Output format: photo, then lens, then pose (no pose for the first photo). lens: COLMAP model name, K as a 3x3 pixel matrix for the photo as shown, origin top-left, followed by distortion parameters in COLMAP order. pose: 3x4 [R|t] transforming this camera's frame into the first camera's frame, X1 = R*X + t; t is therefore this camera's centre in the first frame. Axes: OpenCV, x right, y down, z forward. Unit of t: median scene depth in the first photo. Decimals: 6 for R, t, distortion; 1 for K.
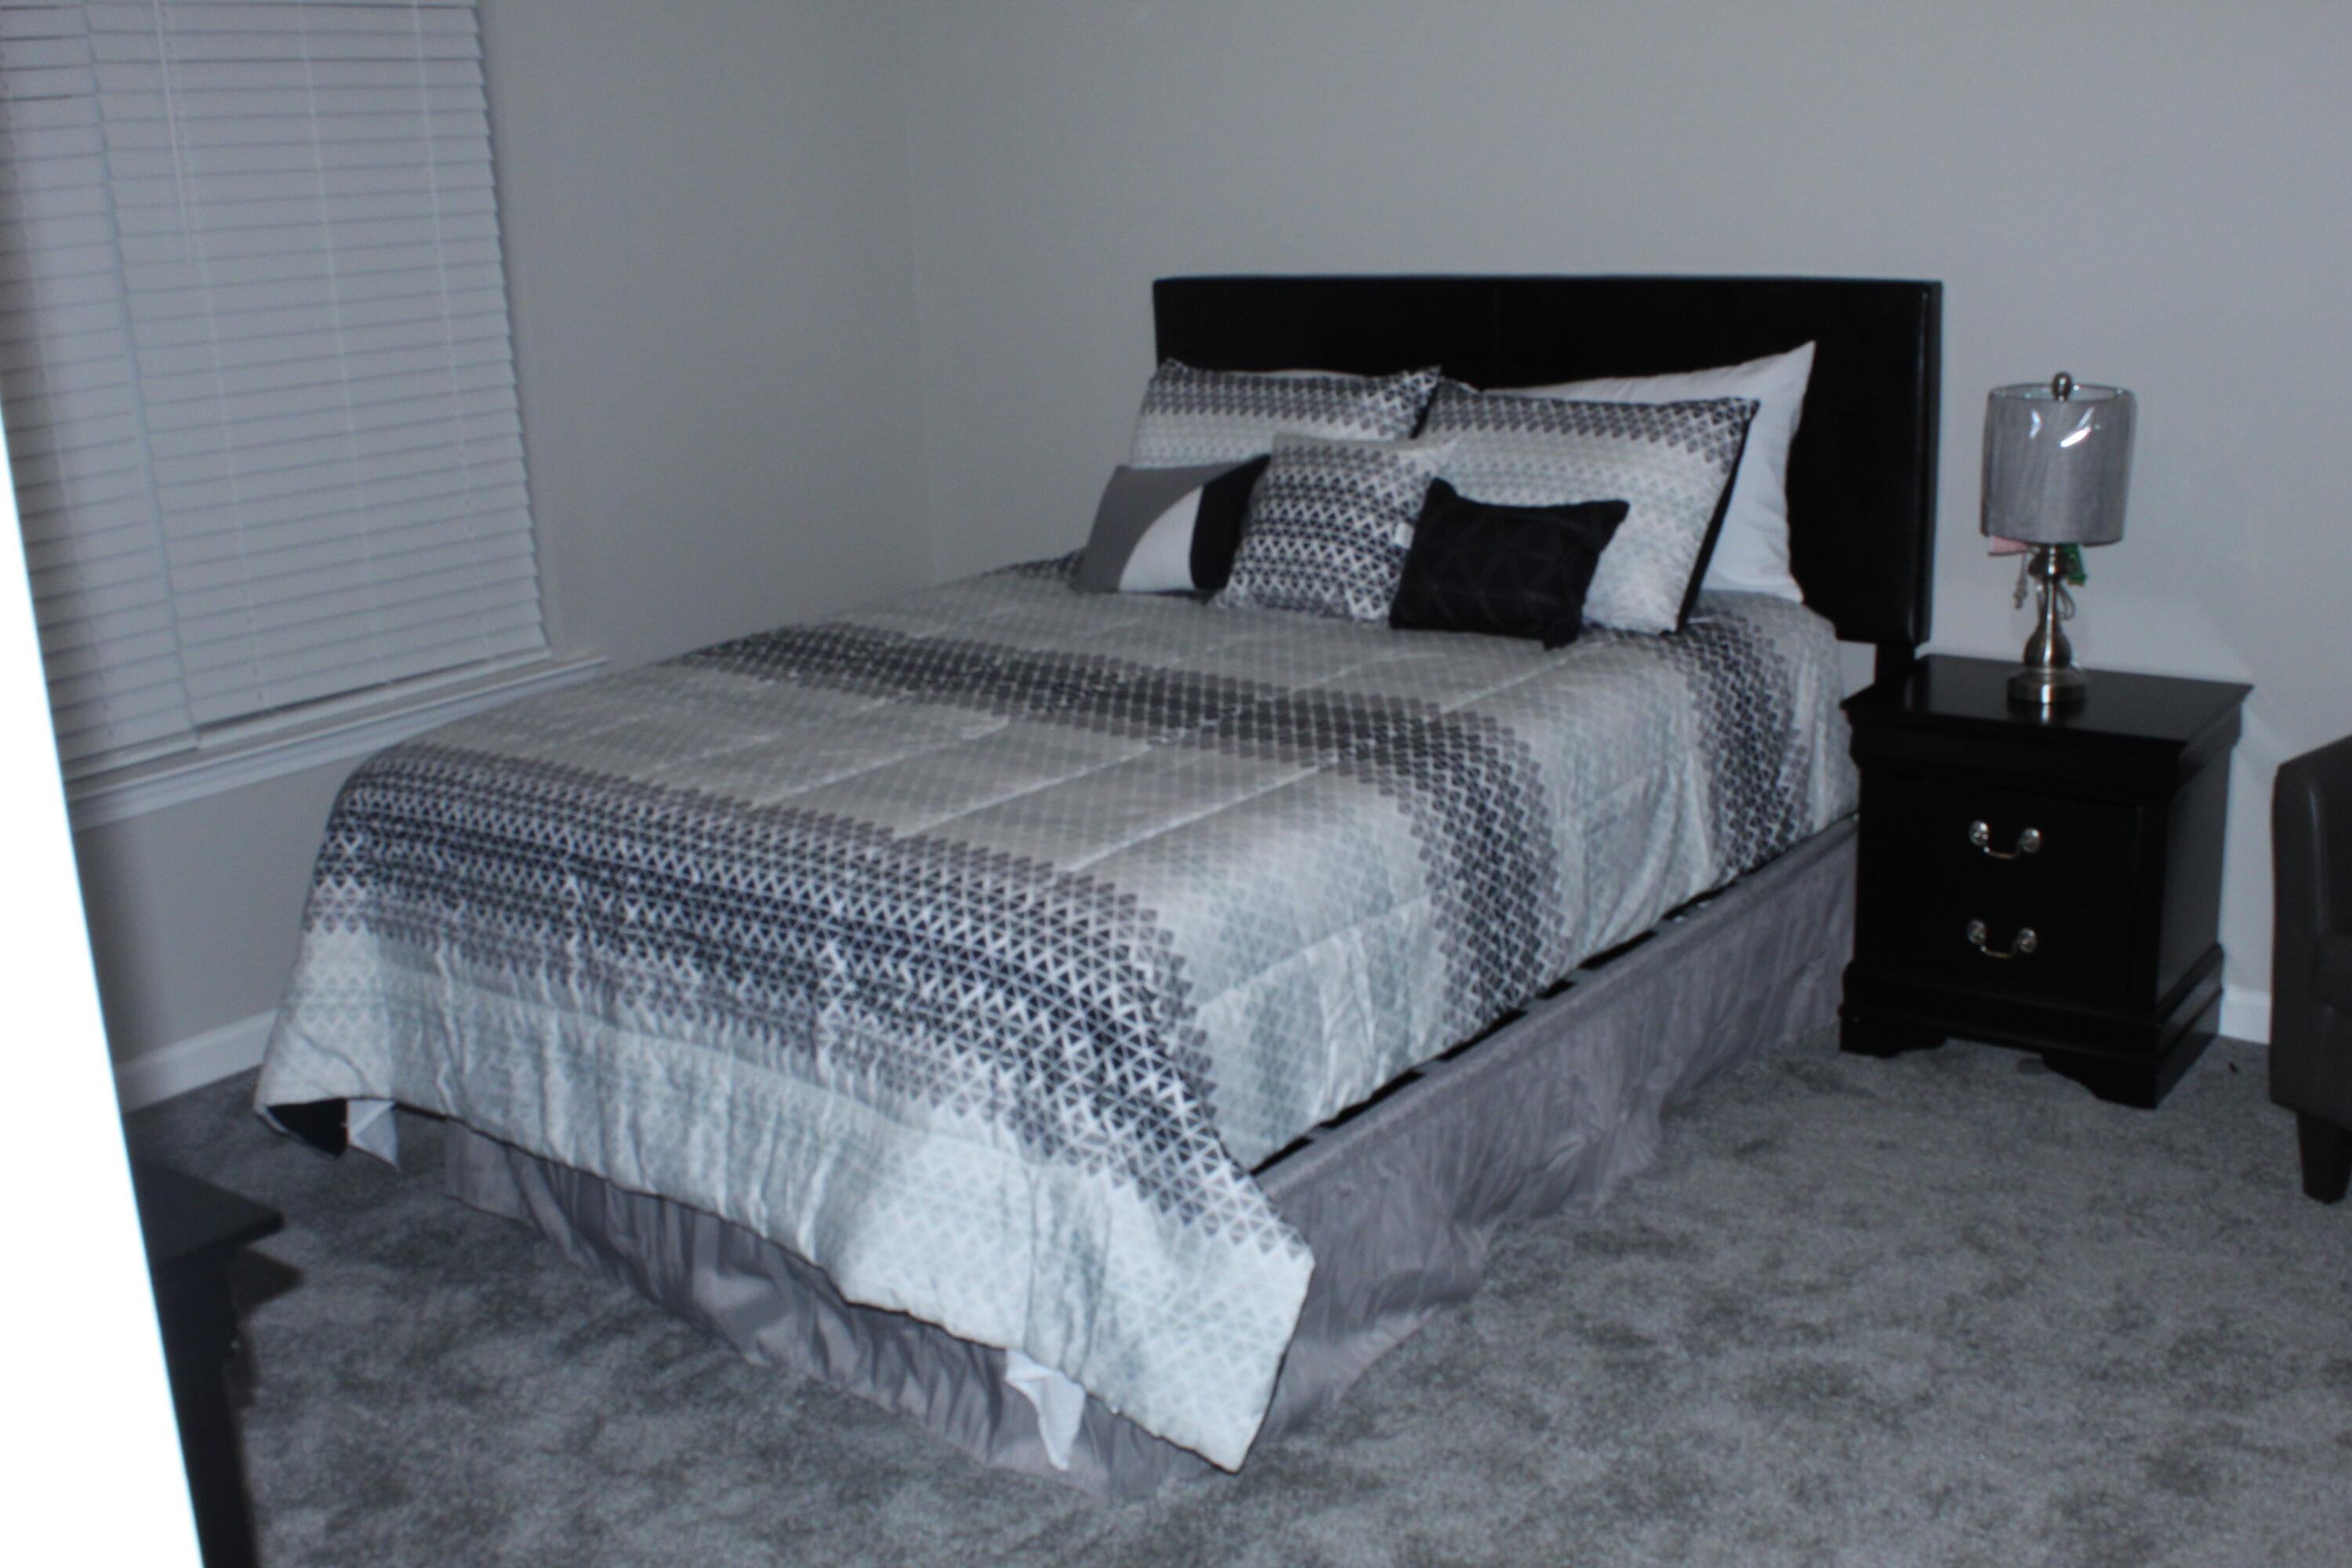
lens RADIAL K [[2436.1, 0, 1192.0], [0, 2436.1, 775.7], [0, 0, 1]] dist [-0.088227, 0.000000]
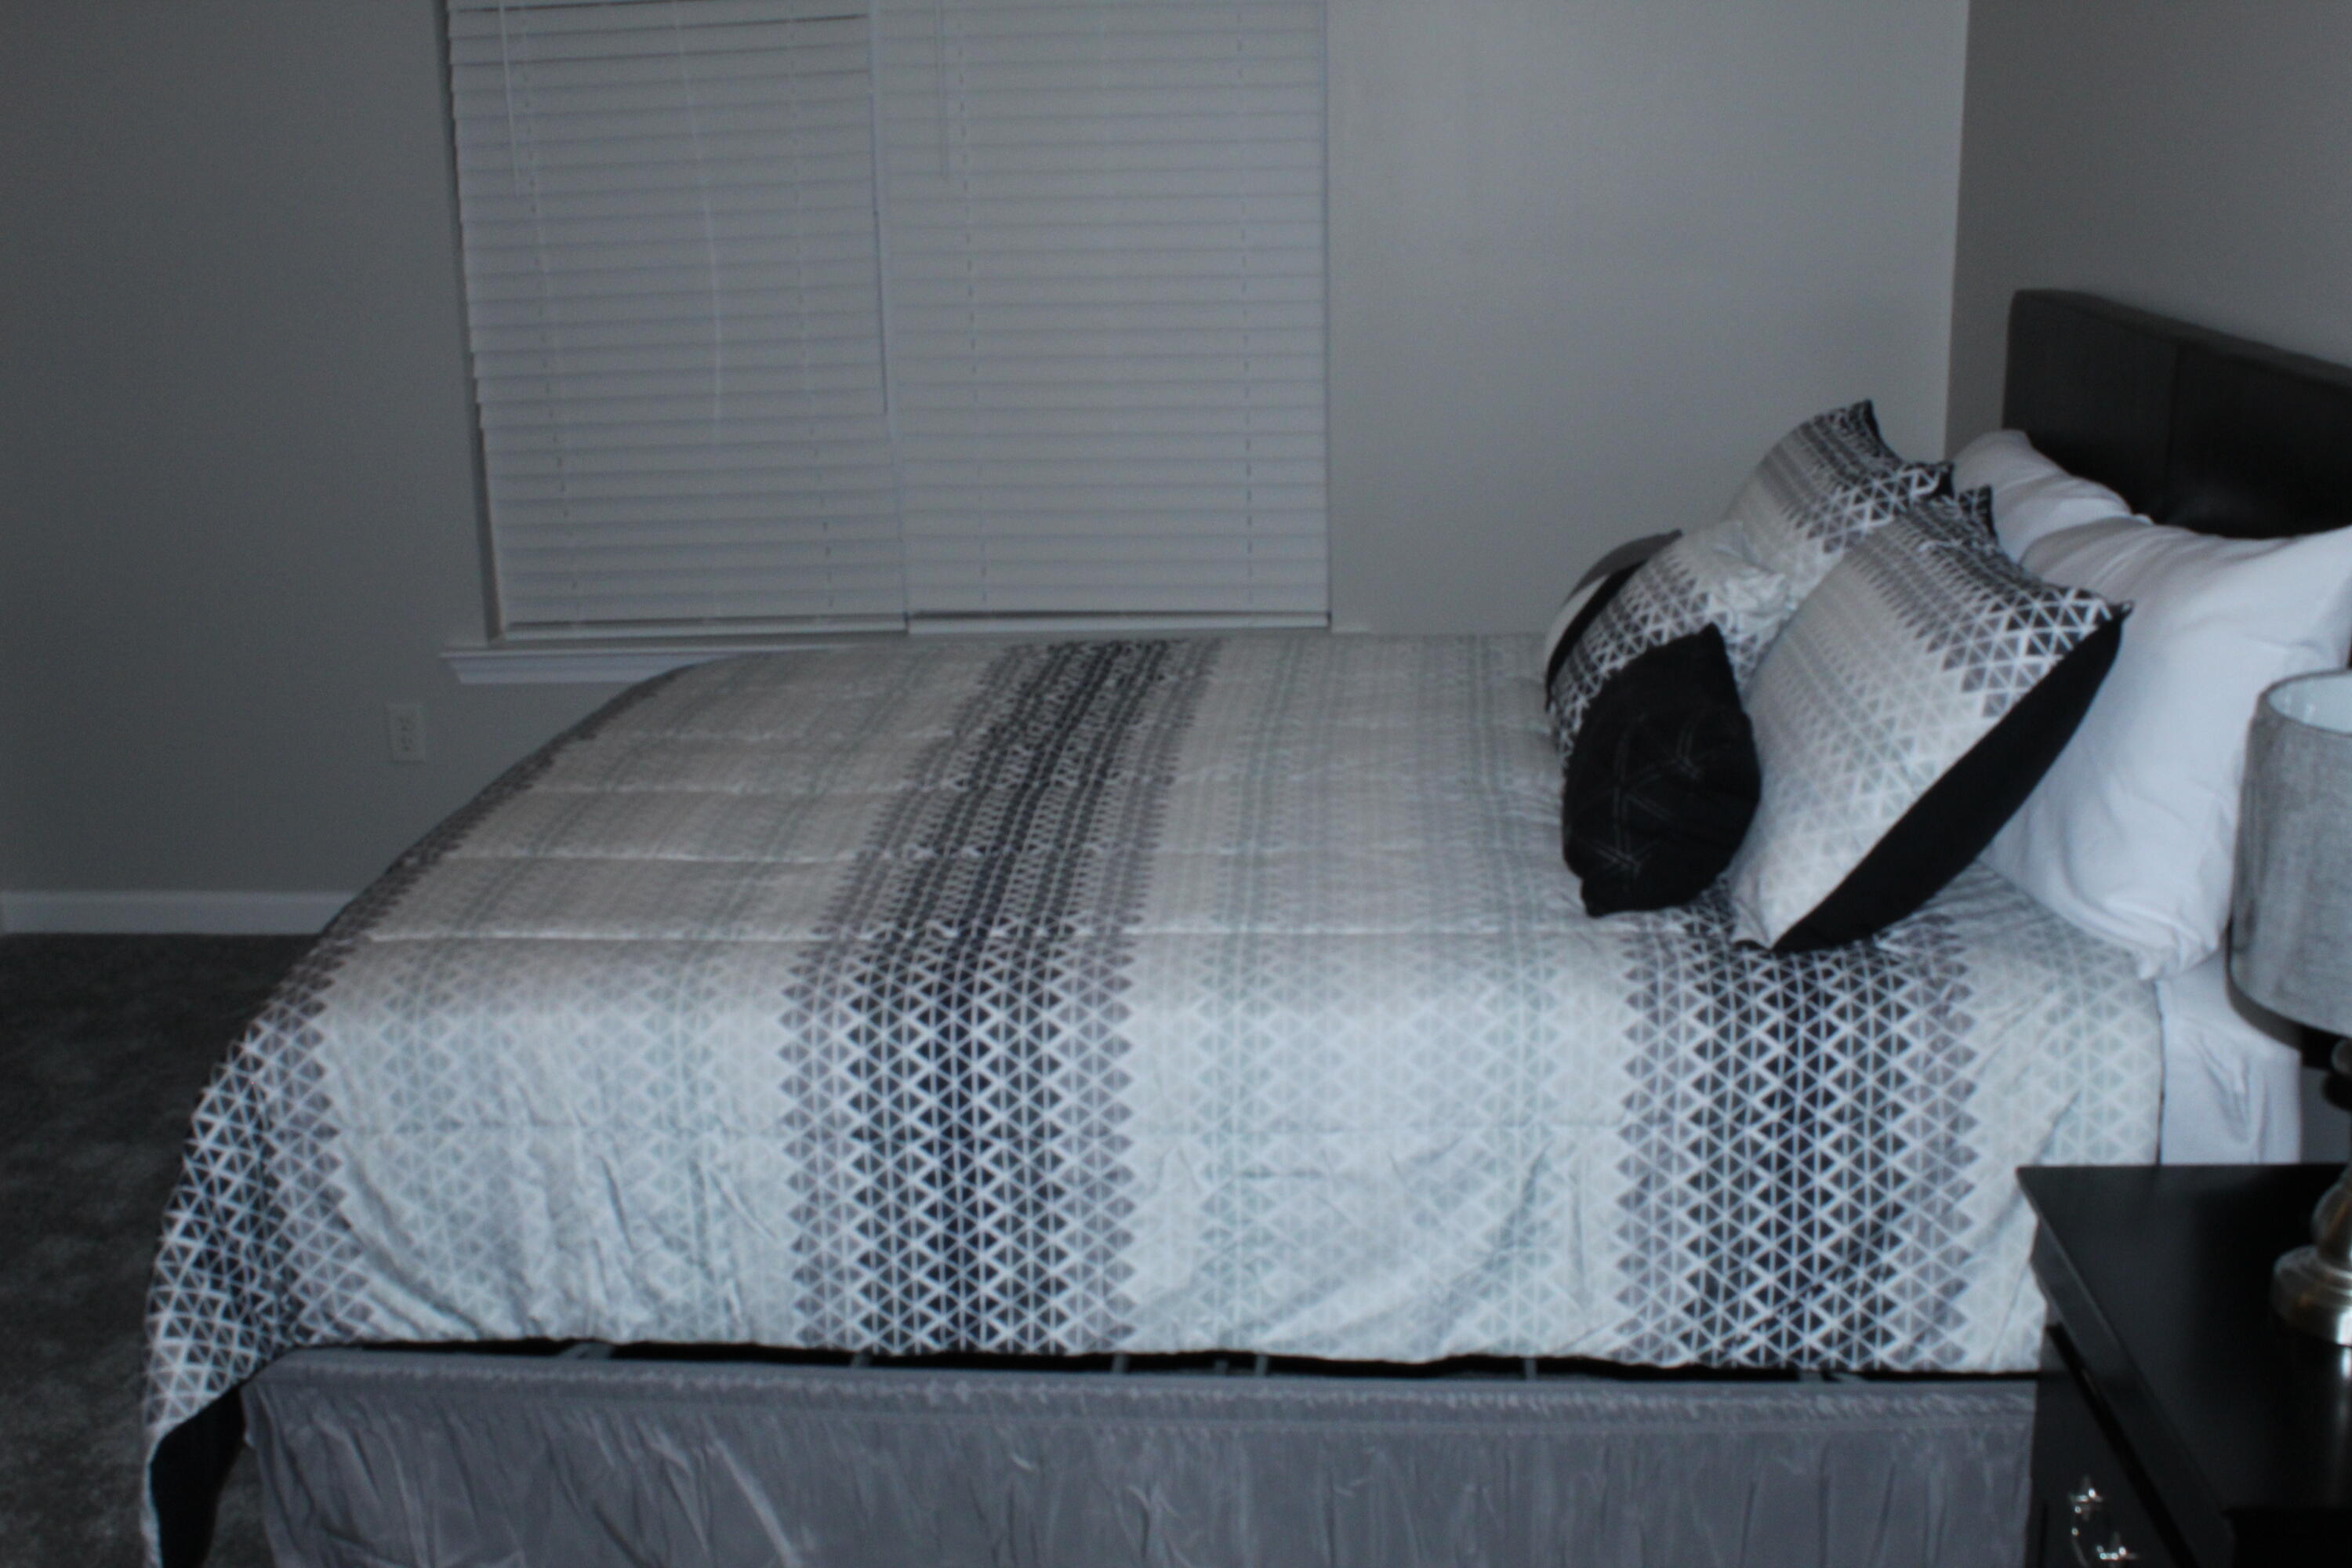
lens RADIAL K [[2436.1, 0, 1166.6], [0, 2436.1, 782.9], [0, 0, 1]] dist [-0.088227, 0.000000]
pose [[0.538019, 0.256565, -0.802938, 0.703059], [-0.216115, 0.962699, 0.162804, -0.195551], [0.814758, 0.085935, 0.573398, 0.634265]]
